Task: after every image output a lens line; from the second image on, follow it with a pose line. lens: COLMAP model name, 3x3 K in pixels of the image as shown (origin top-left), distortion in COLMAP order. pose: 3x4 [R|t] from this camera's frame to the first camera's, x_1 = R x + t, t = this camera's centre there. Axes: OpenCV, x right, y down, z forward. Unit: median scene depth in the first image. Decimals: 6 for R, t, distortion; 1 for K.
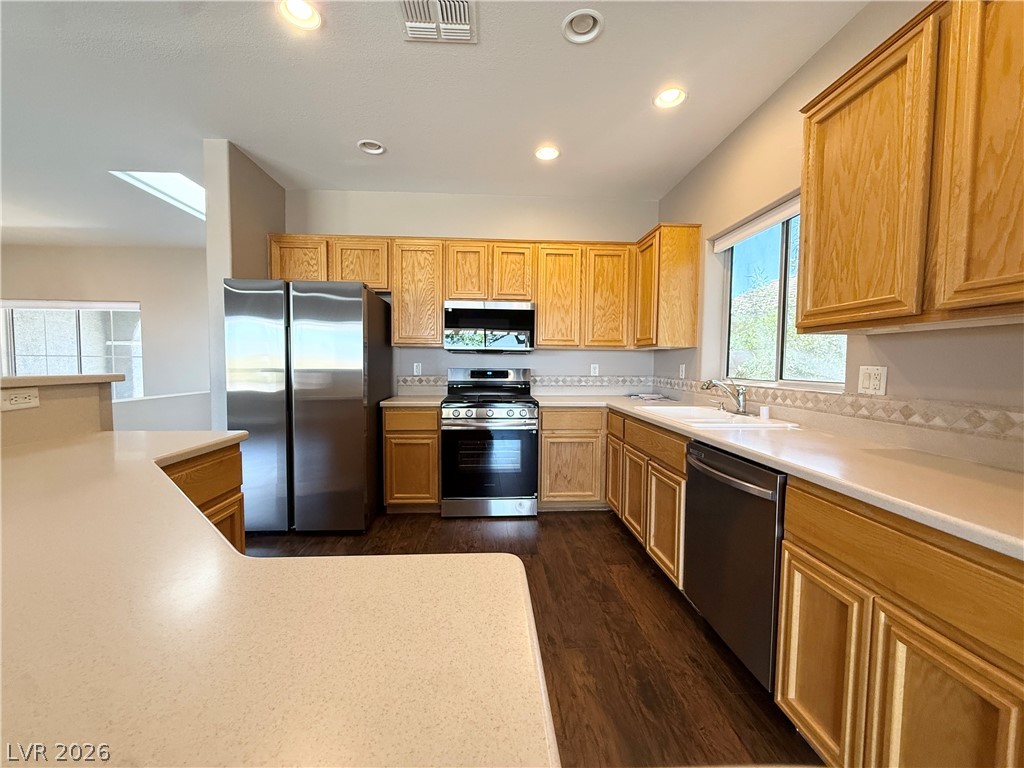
lens RADIAL K [[408.4, 0, 510.4], [0, 408.4, 384.5], [0, 0, 1]] dist [0.000319, -0.000045]
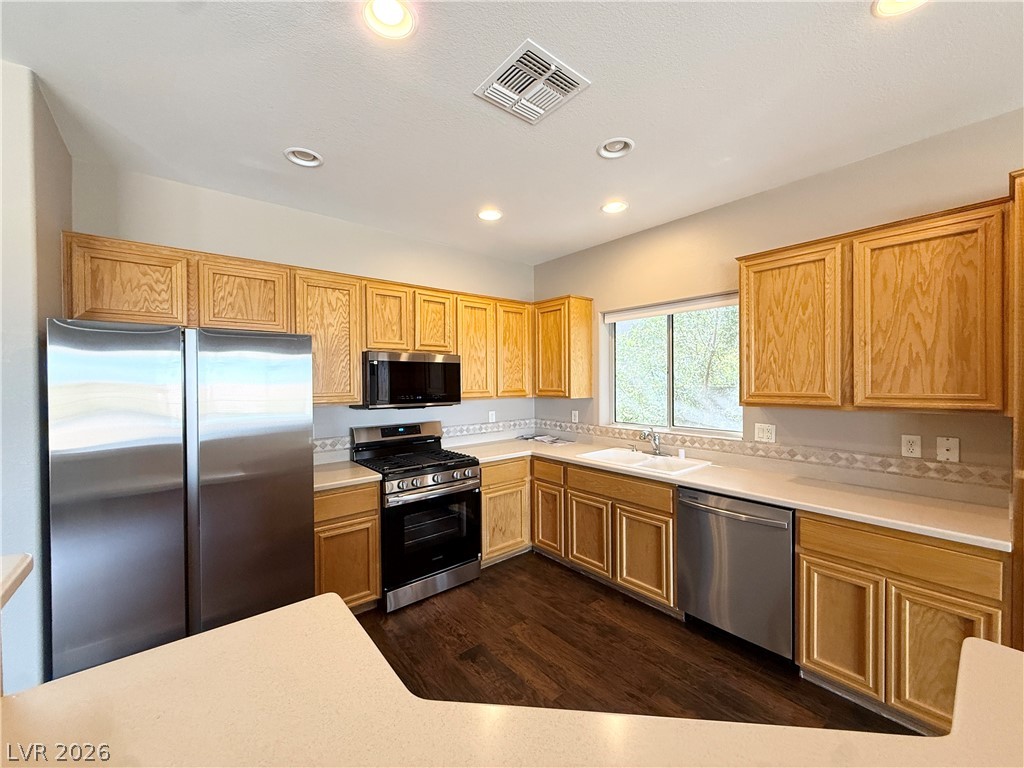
lens RADIAL K [[408.4, 0, 510.4], [0, 408.4, 384.5], [0, 0, 1]] dist [0.000319, -0.000045]
pose [[0.804453, -0.022536, 0.593589, -0.500070], [0.046280, 0.998620, -0.024807, -0.120511], [-0.592211, 0.047428, 0.804386, 0.177078]]
